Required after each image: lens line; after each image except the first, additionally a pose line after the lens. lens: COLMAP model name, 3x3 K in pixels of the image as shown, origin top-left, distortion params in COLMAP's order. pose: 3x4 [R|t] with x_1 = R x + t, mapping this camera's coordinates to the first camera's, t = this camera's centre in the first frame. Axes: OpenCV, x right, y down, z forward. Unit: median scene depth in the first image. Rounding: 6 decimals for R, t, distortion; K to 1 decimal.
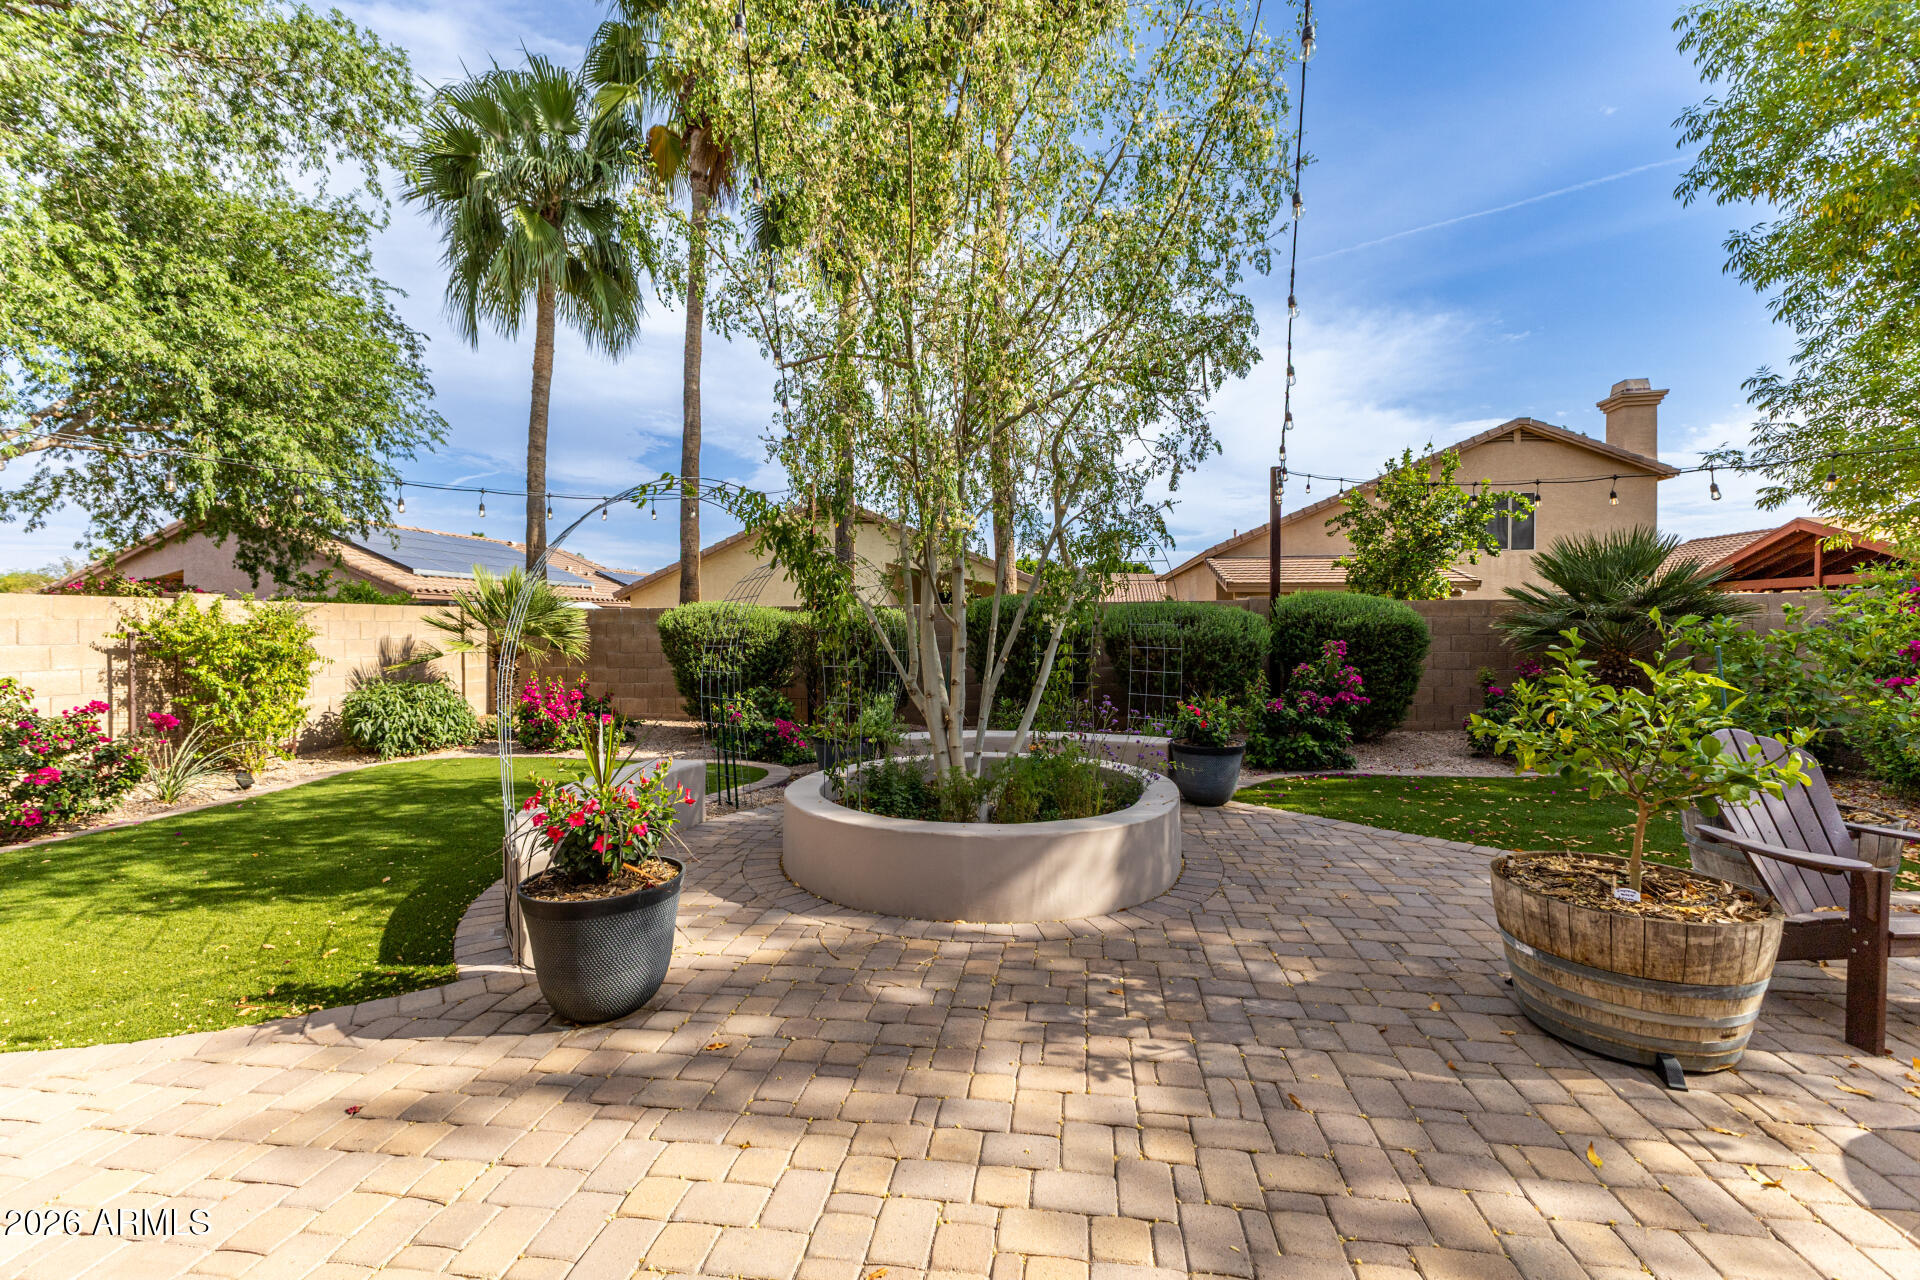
lens RADIAL K [[826.5, 0, 941.8], [0, 826.5, 635.6], [0, 0, 1]] dist [0.002276, 0.000016]
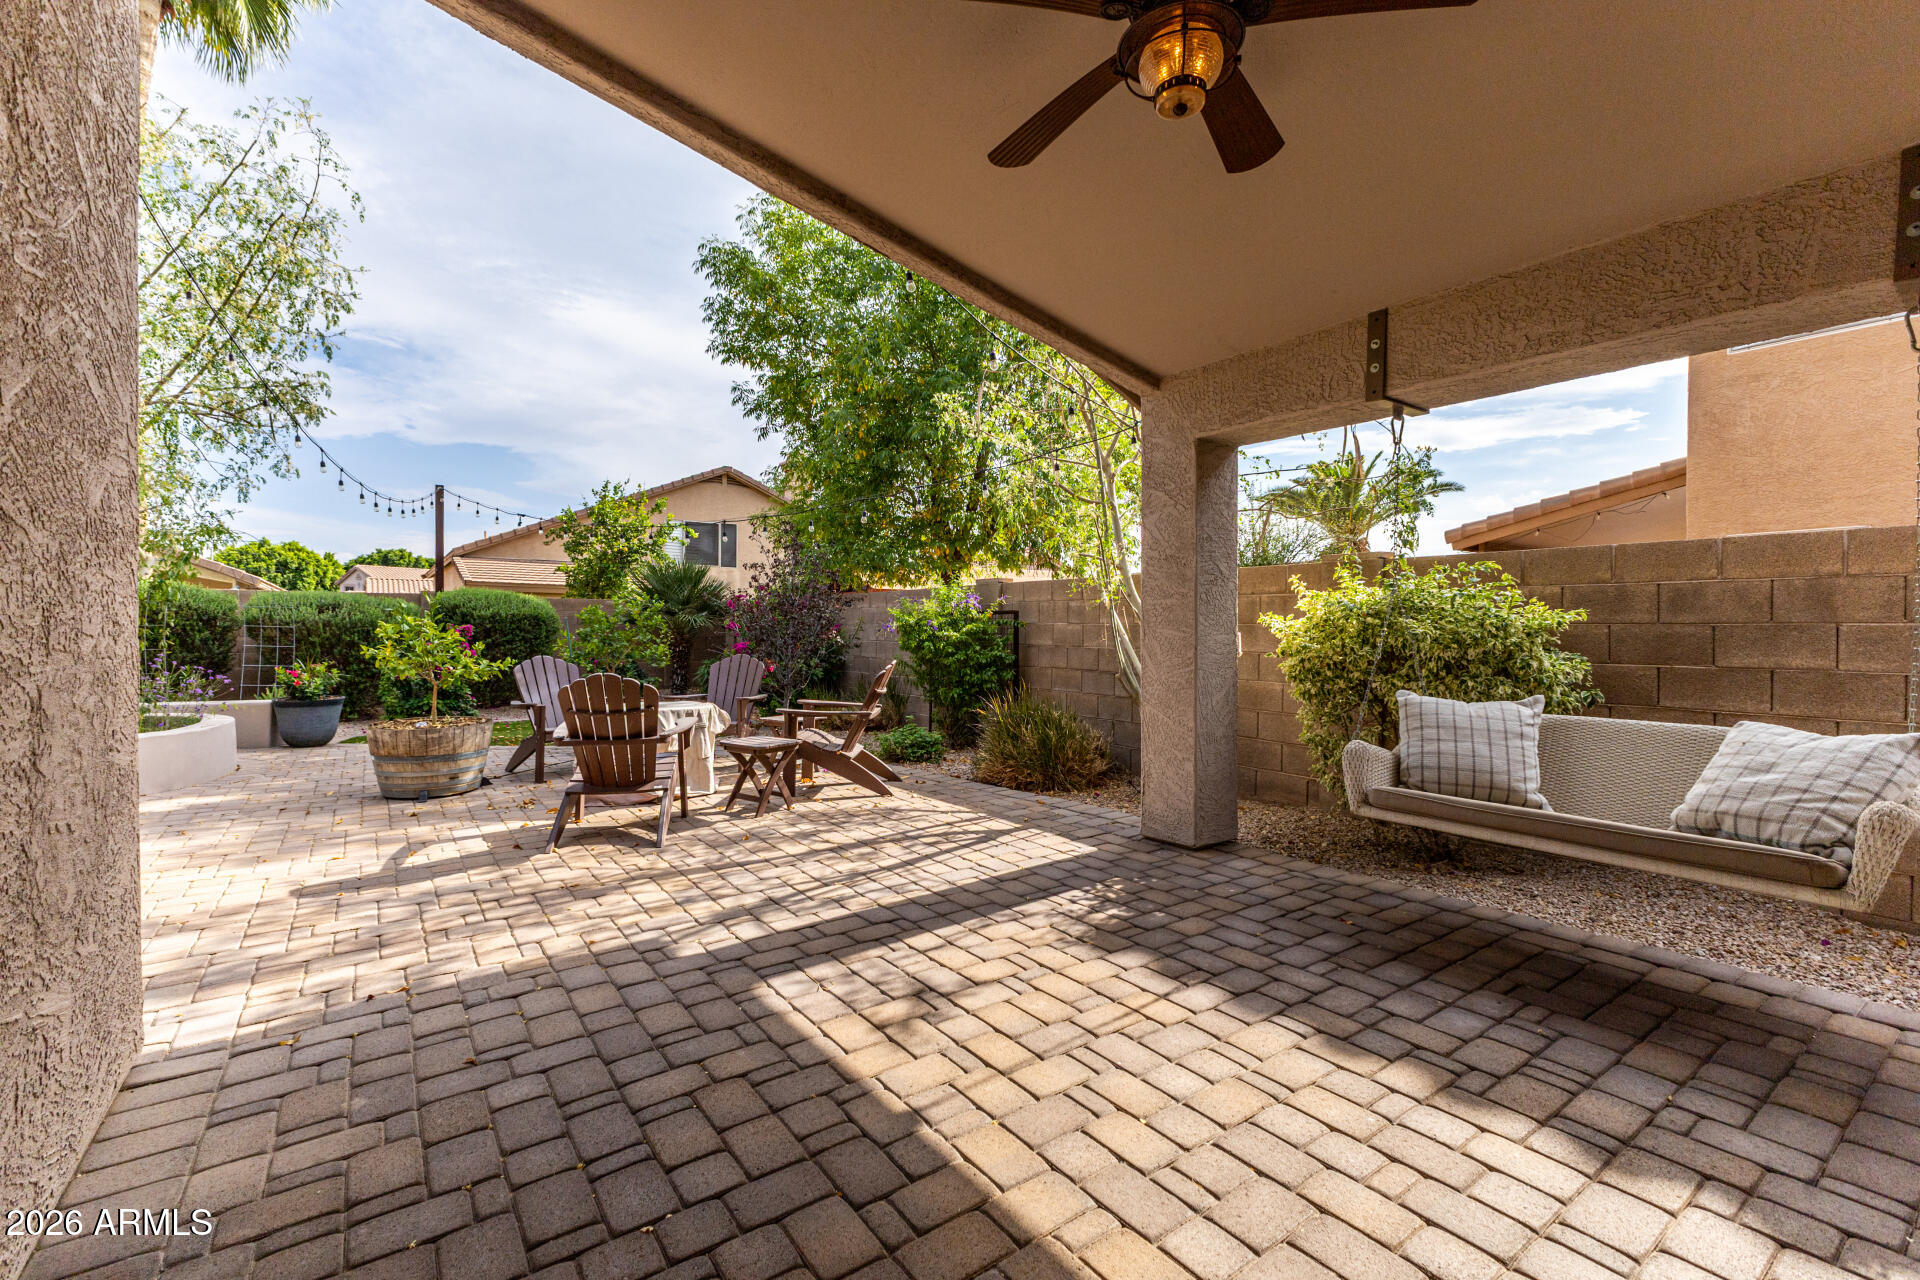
lens RADIAL K [[826.5, 0, 952.5], [0, 826.5, 641.6], [0, 0, 1]] dist [0.002276, 0.000016]
pose [[0.714953, -0.005085, 0.699154, 0.091049], [0.004472, 0.999986, 0.002700, 0.028625], [-0.699158, 0.001196, 0.714966, -0.424098]]
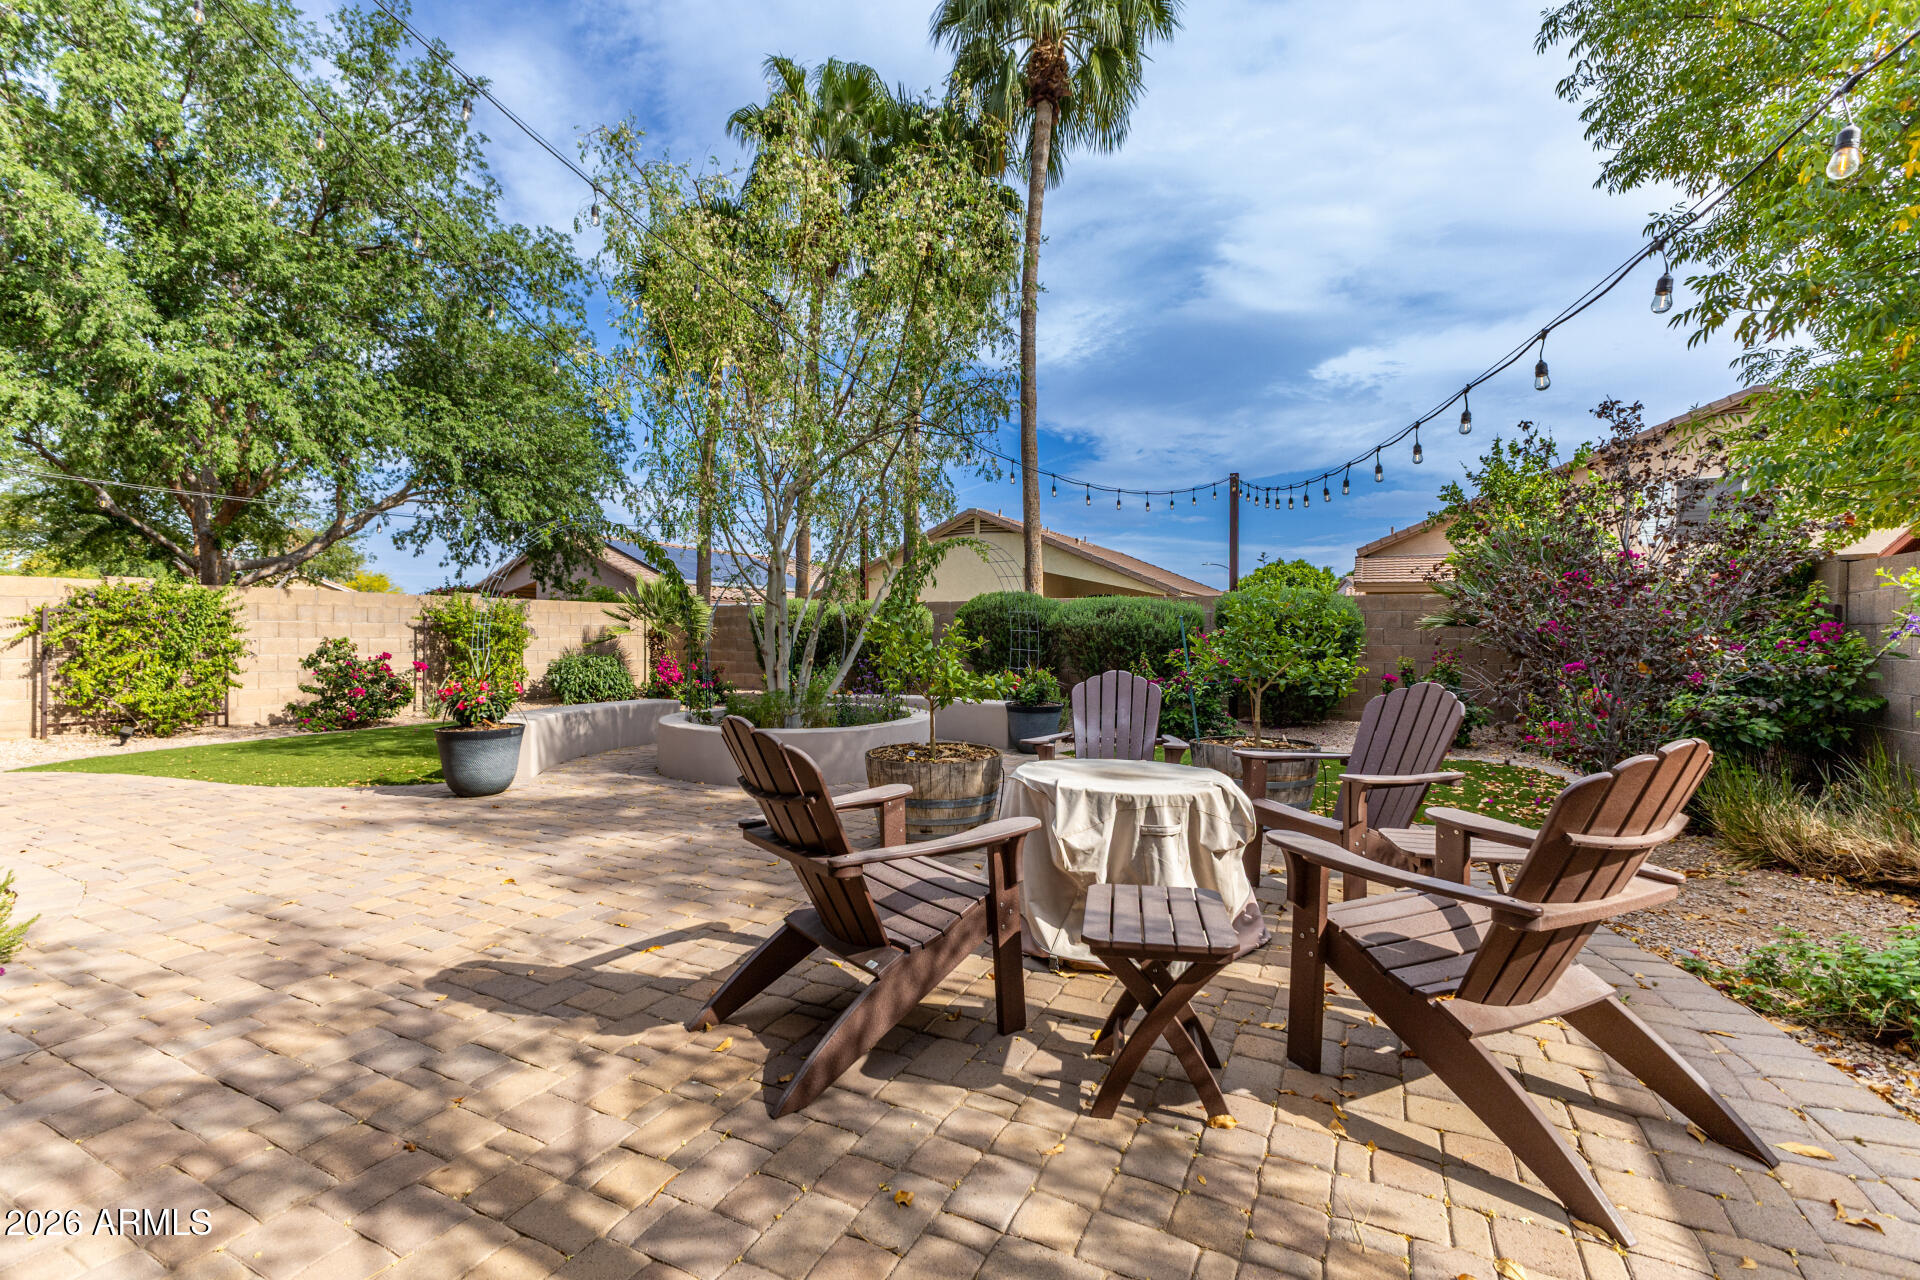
lens RADIAL K [[826.5, 0, 966.0], [0, 826.5, 640.3], [0, 0, 1]] dist [0.002276, 0.000016]
pose [[0.949531, 0.011508, -0.313461, 0.418807], [-0.012906, 0.999914, -0.002385, 0.025114], [0.313406, 0.006310, 0.949598, -0.165910]]
